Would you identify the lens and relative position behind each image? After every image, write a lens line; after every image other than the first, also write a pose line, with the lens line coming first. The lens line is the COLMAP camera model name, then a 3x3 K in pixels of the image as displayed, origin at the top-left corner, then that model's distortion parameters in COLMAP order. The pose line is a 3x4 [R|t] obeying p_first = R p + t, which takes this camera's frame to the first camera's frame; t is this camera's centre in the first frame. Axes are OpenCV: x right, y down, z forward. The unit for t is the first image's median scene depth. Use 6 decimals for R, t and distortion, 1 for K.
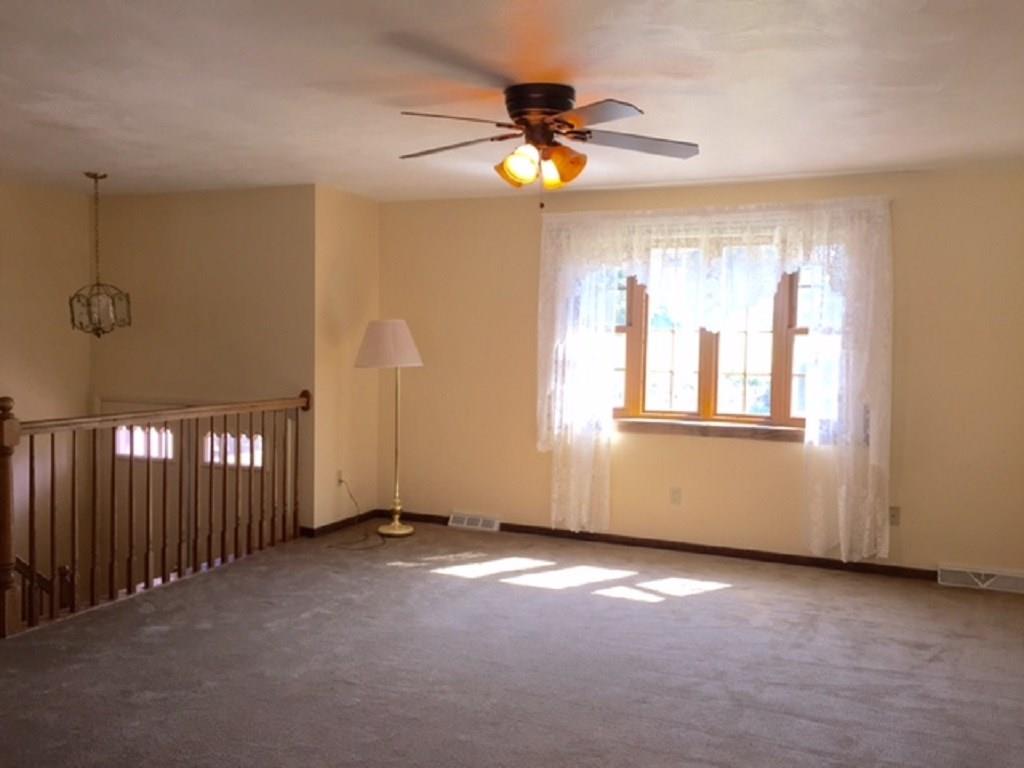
lens RADIAL K [[865.2, 0, 512.9], [0, 865.2, 377.4], [0, 0, 1]] dist [0.037837, -0.020607]
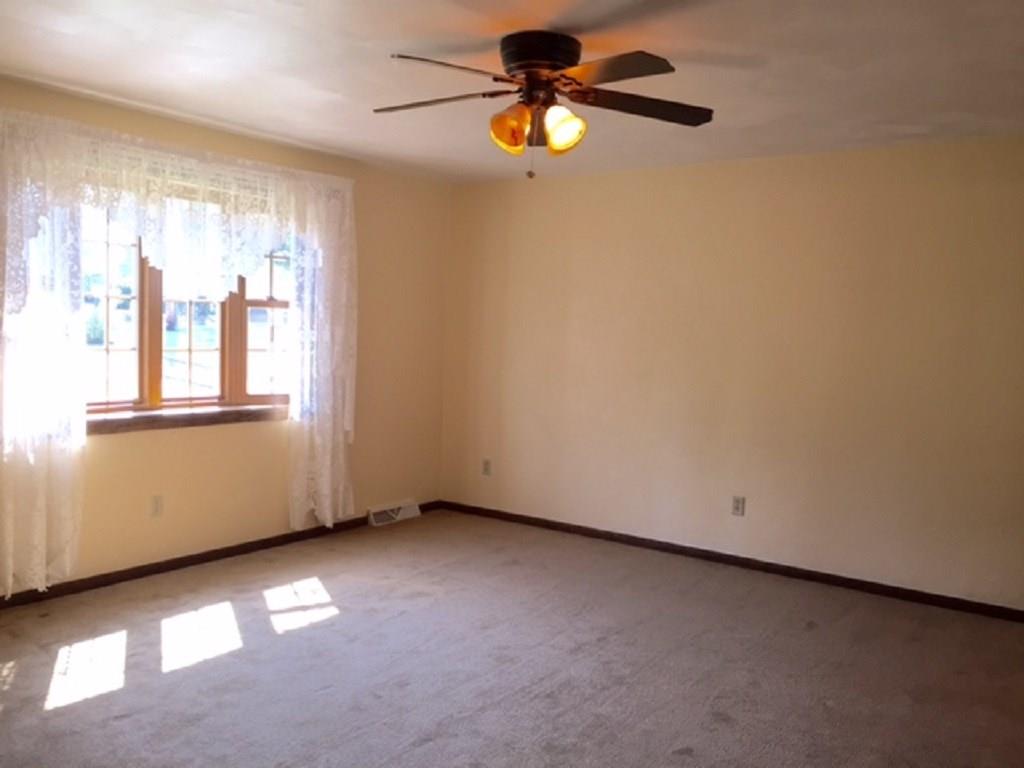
lens RADIAL K [[865.2, 0, 513.0], [0, 865.2, 391.7], [0, 0, 1]] dist [0.037837, -0.020607]
pose [[0.225253, -0.082580, 0.970794, -0.547102], [0.009980, 0.996545, 0.082455, -0.033416], [-0.974249, -0.008885, 0.225299, 0.531757]]
